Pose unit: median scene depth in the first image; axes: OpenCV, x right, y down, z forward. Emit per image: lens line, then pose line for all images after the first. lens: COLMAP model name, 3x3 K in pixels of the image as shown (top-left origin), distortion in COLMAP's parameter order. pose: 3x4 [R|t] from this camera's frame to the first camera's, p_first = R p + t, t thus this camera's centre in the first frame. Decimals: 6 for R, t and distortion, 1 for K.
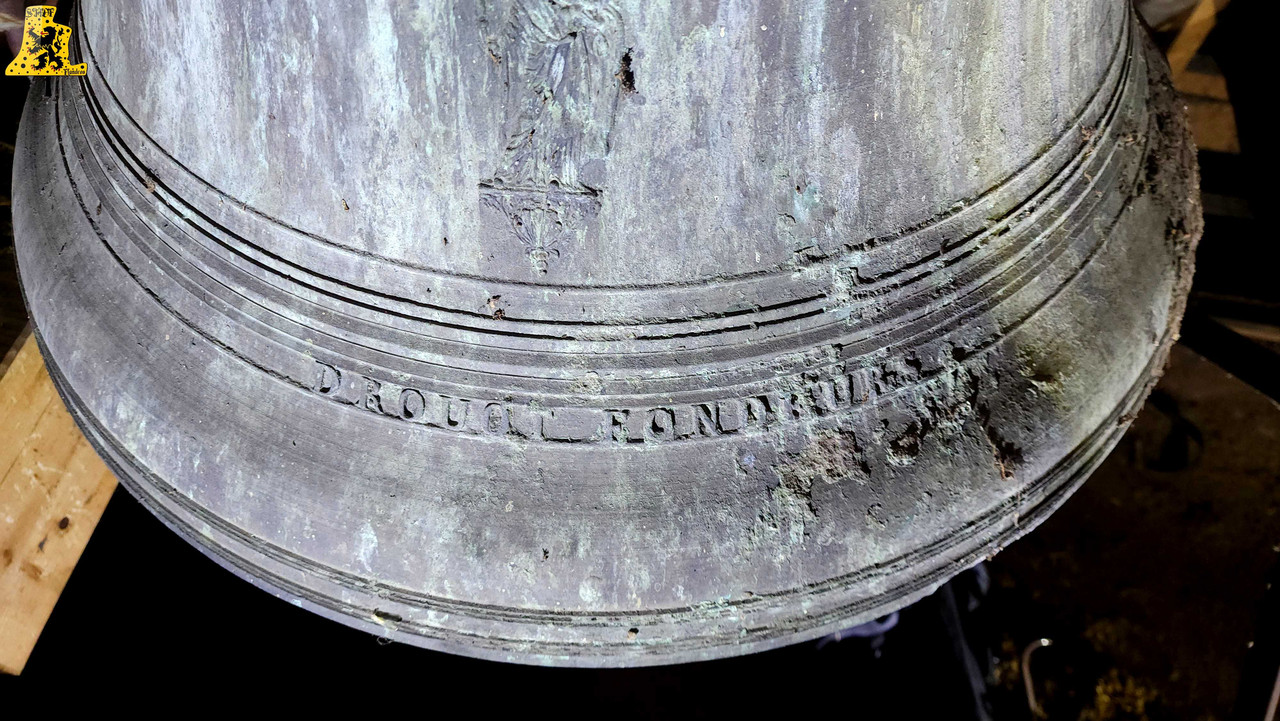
lens RADIAL K [[863.8, 0, 632.6], [0, 863.8, 361.0], [0, 0, 1]] dist [0.041144, -0.019283]
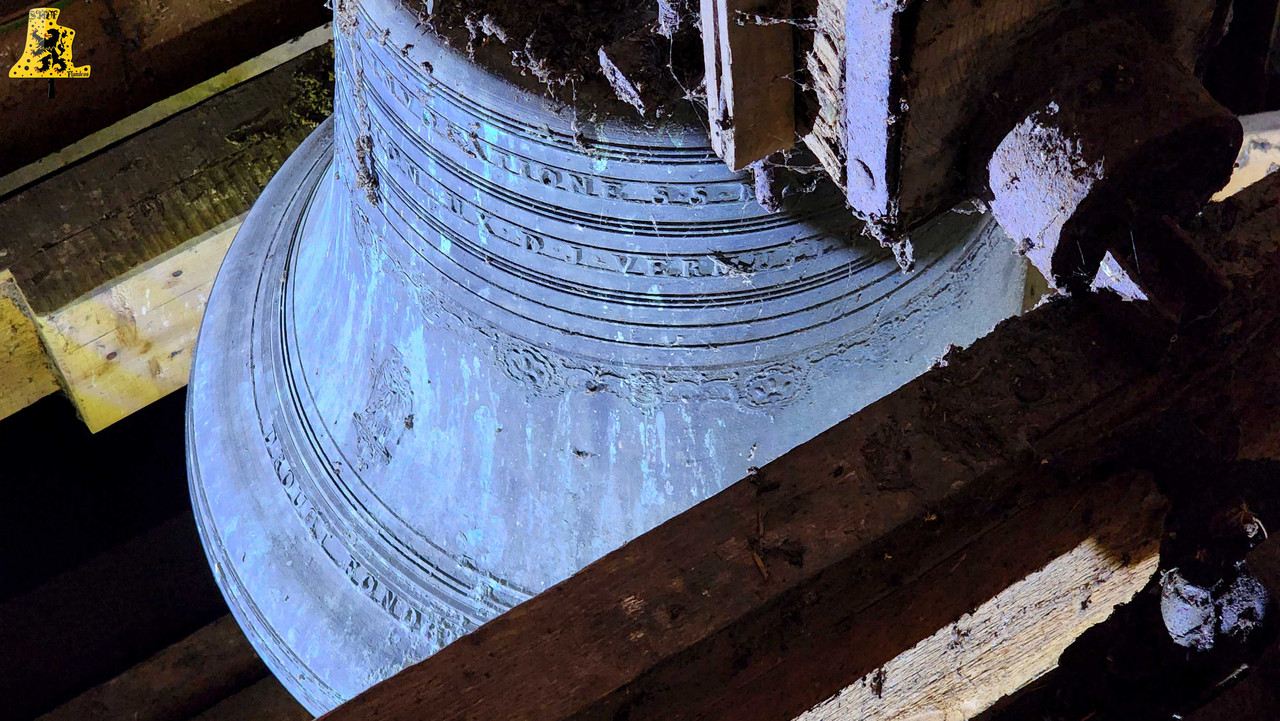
lens RADIAL K [[2574.7, 0, 640.5], [0, 2574.7, 361.4], [0, 0, 1]] dist [-0.040095, 0.000000]
pose [[0.654162, 0.617813, -0.436325, 2.290316], [-0.612515, 0.771159, 0.173606, -1.449139], [0.443732, 0.153689, 0.882882, -3.233455]]
